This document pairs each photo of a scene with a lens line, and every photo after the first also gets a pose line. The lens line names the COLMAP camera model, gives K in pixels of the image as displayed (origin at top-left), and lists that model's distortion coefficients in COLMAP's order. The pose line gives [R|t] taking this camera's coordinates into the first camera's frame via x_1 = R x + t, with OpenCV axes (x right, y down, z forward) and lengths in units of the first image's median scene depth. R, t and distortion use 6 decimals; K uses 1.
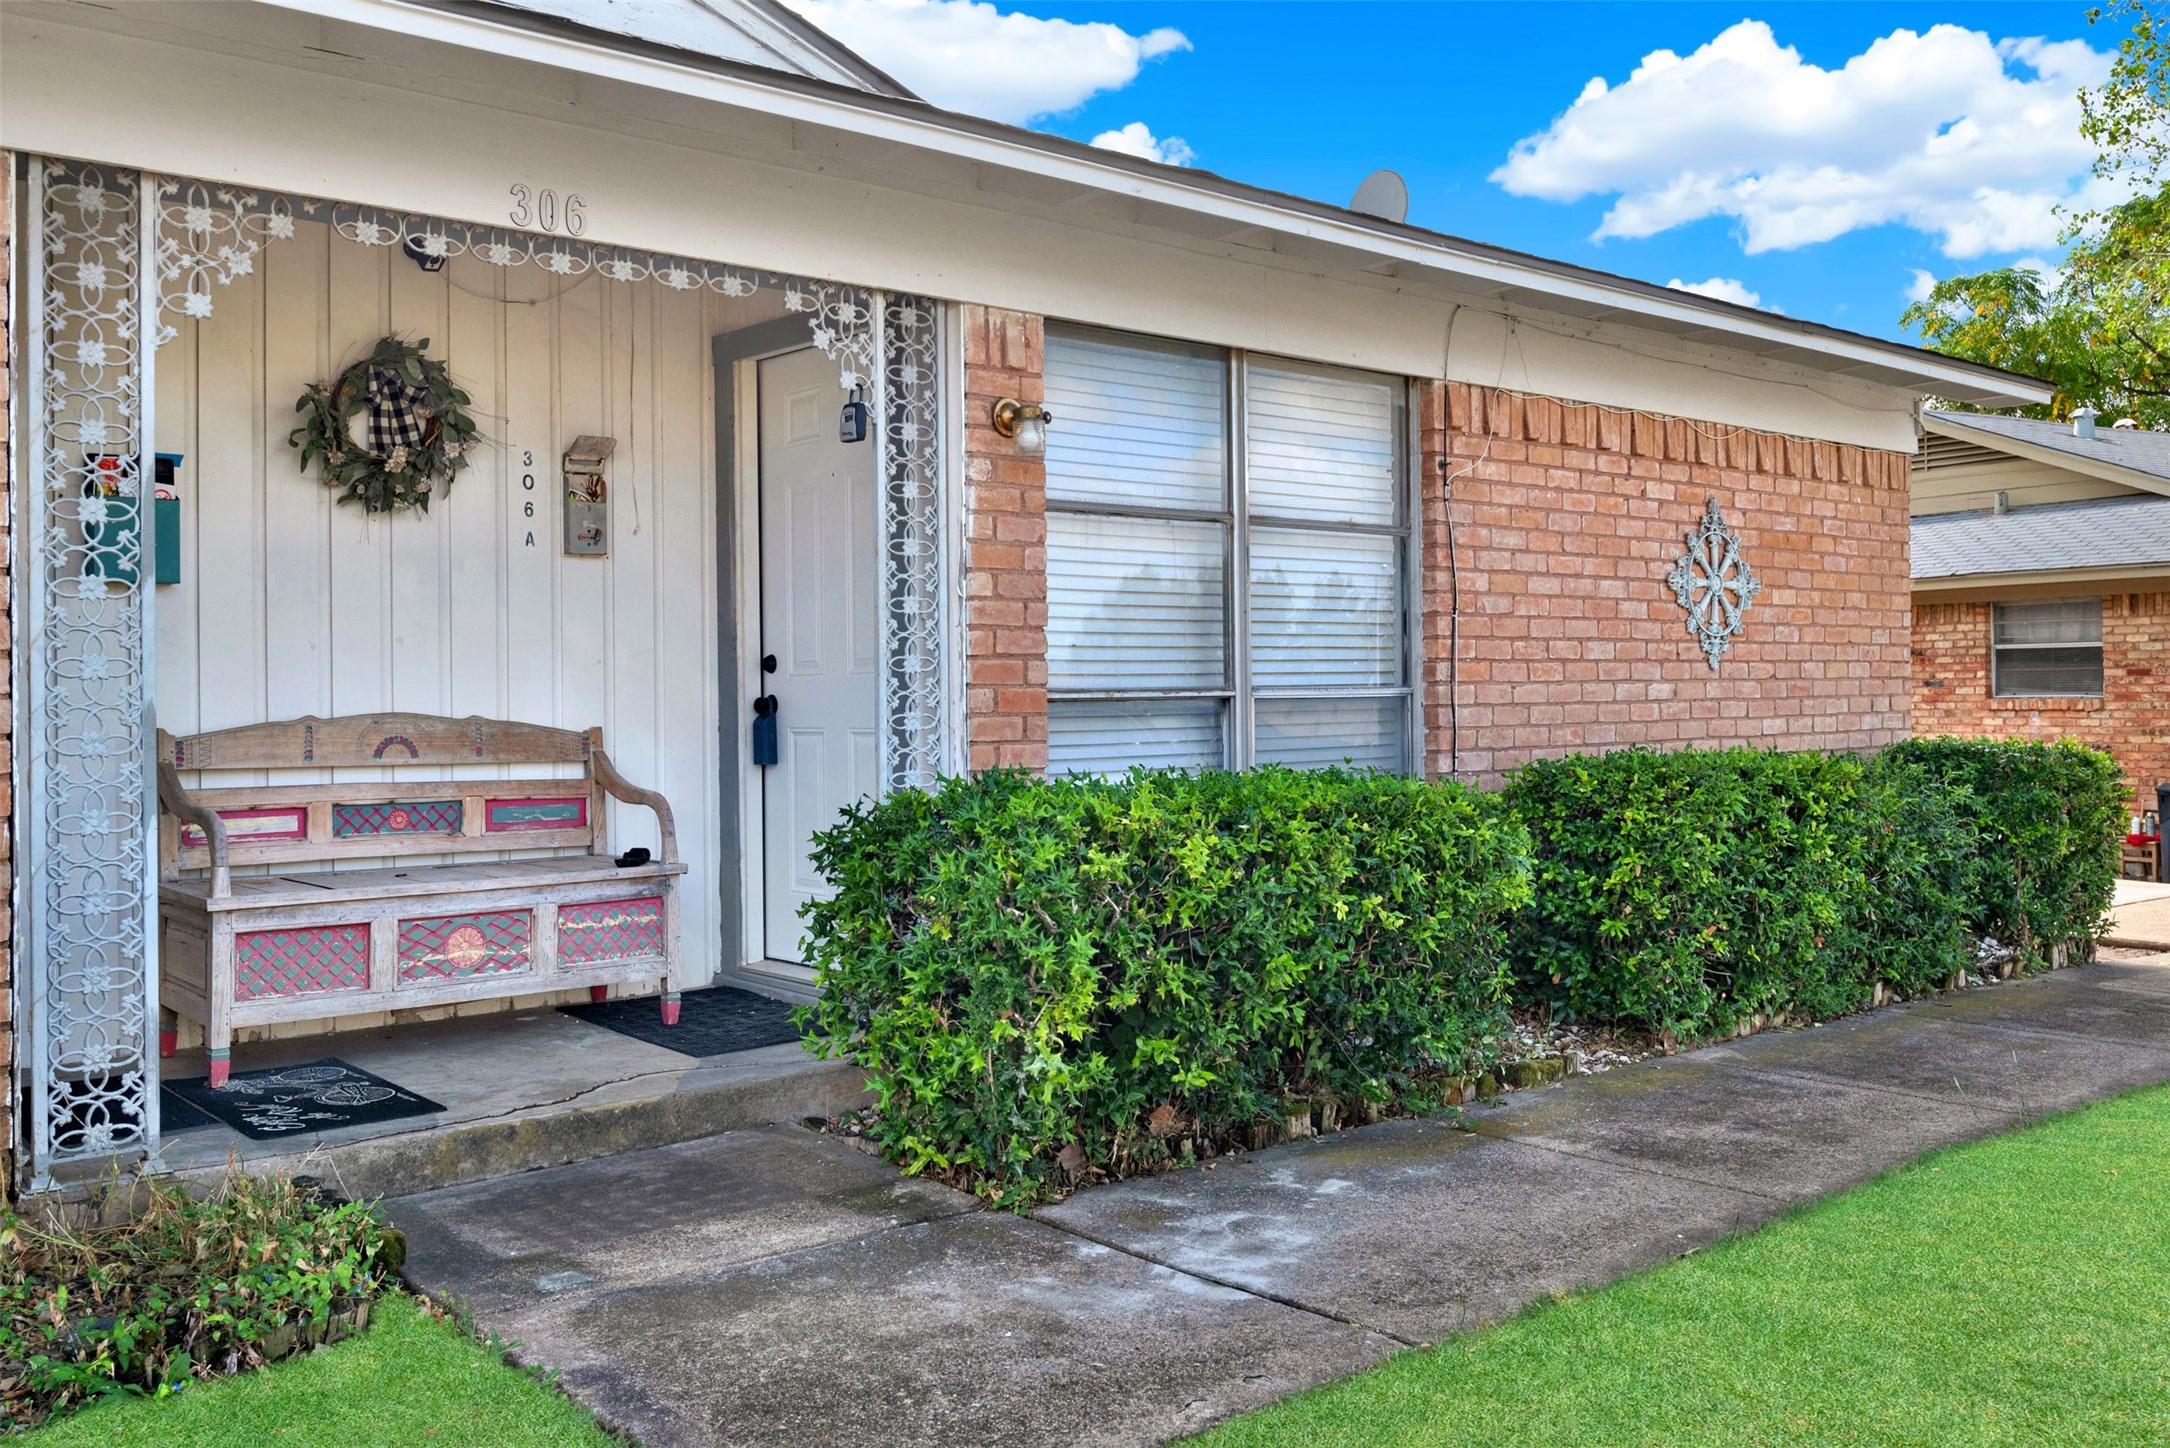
lens RADIAL K [[1932.9, 0, 1083.3], [0, 1932.9, 685.8], [0, 0, 1]] dist [-0.019605, -0.000490]
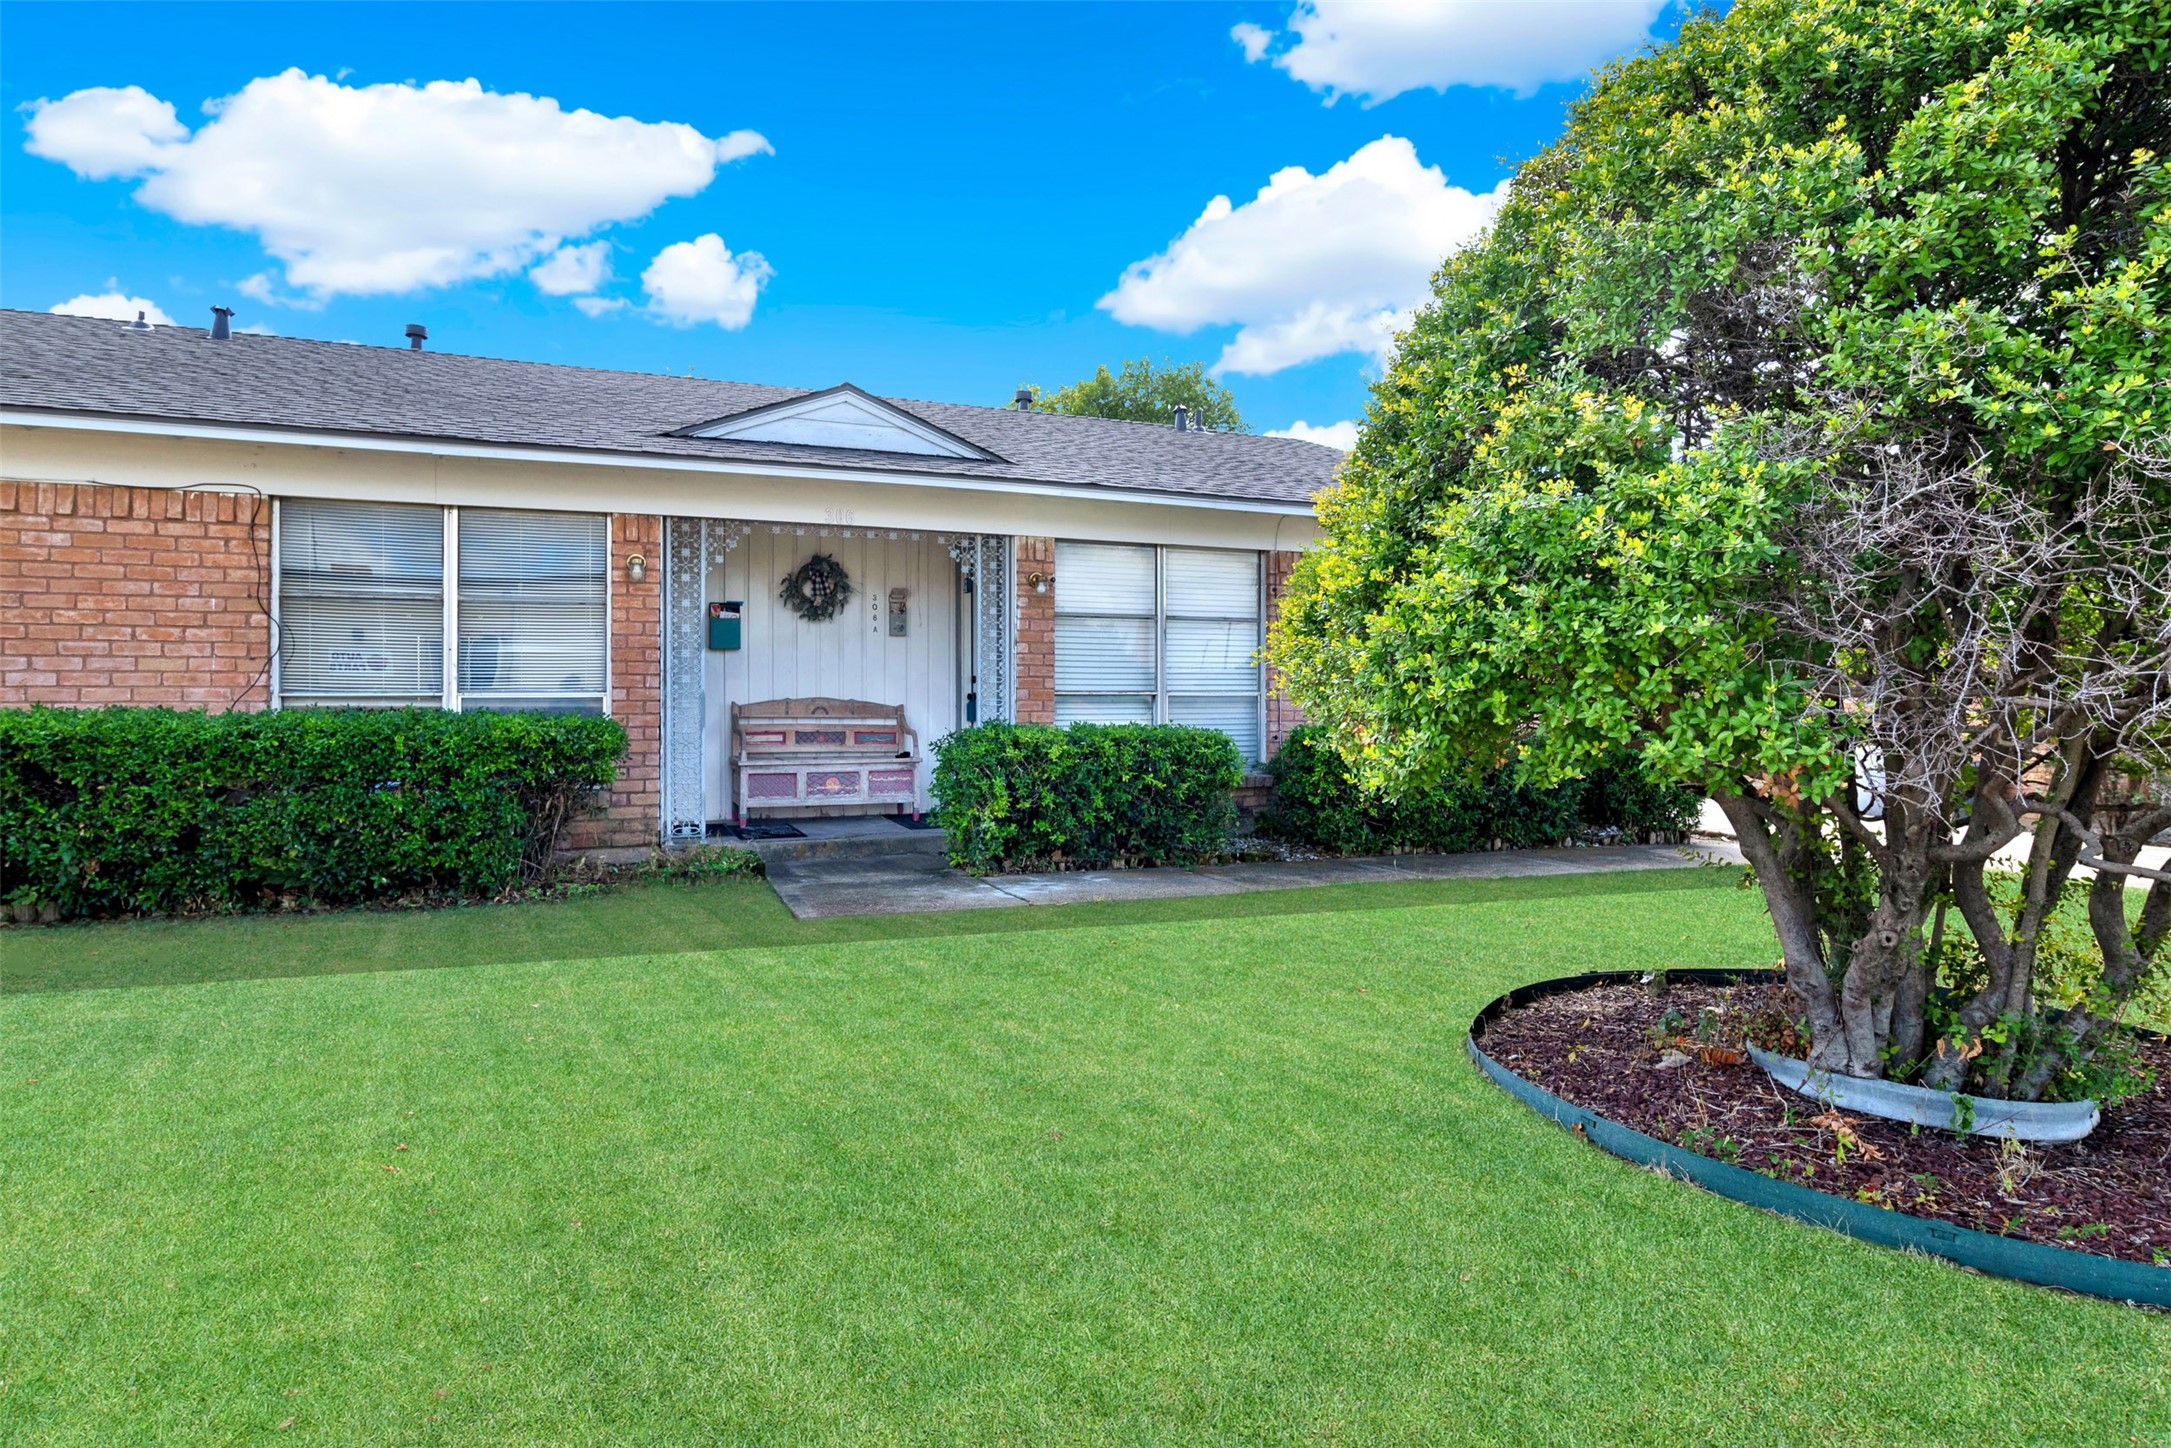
lens RADIAL K [[1297.9, 0, 1085.5], [0, 1297.9, 724.0], [0, 0, 1]] dist [-0.026822, -0.000309]
pose [[0.947180, 0.016172, -0.320295, 0.553080], [-0.008762, 0.999660, 0.024561, 0.003611], [0.320583, -0.020457, 0.946999, -0.556151]]
